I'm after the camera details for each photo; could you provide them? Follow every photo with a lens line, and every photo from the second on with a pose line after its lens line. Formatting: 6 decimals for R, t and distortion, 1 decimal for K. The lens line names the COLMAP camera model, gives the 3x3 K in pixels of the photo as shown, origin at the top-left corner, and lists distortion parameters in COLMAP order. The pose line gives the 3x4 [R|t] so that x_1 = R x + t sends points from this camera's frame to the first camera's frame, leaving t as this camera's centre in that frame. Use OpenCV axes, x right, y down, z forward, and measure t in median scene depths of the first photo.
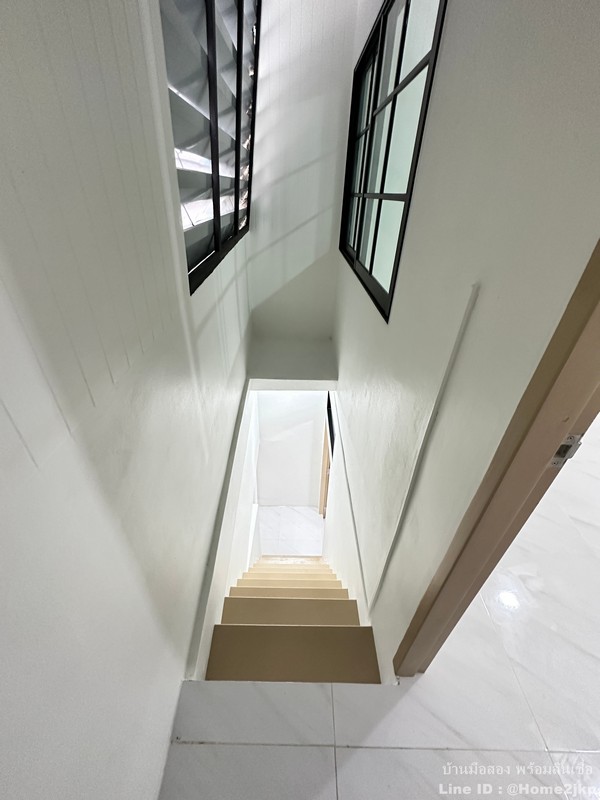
lens RADIAL K [[322.9, 0, 294.9], [0, 322.9, 401.1], [0, 0, 1]] dist [0.000240, 0.001114]
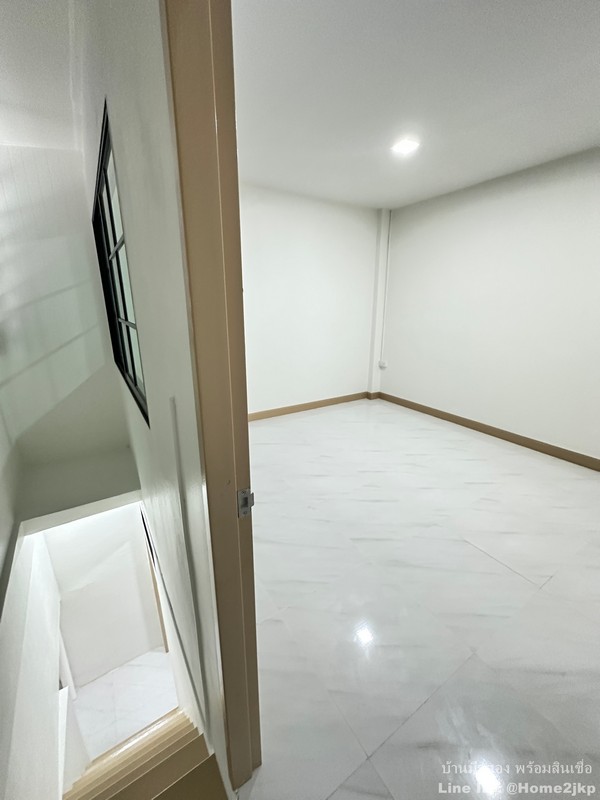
lens RADIAL K [[322.9, 0, 301.5], [0, 322.9, 400.0], [0, 0, 1]] dist [0.000240, 0.001114]
pose [[0.832440, -0.174861, 0.525802, 0.069613], [0.312217, 0.931949, -0.184368, 0.013988], [-0.457782, 0.317639, 0.830386, -0.080563]]
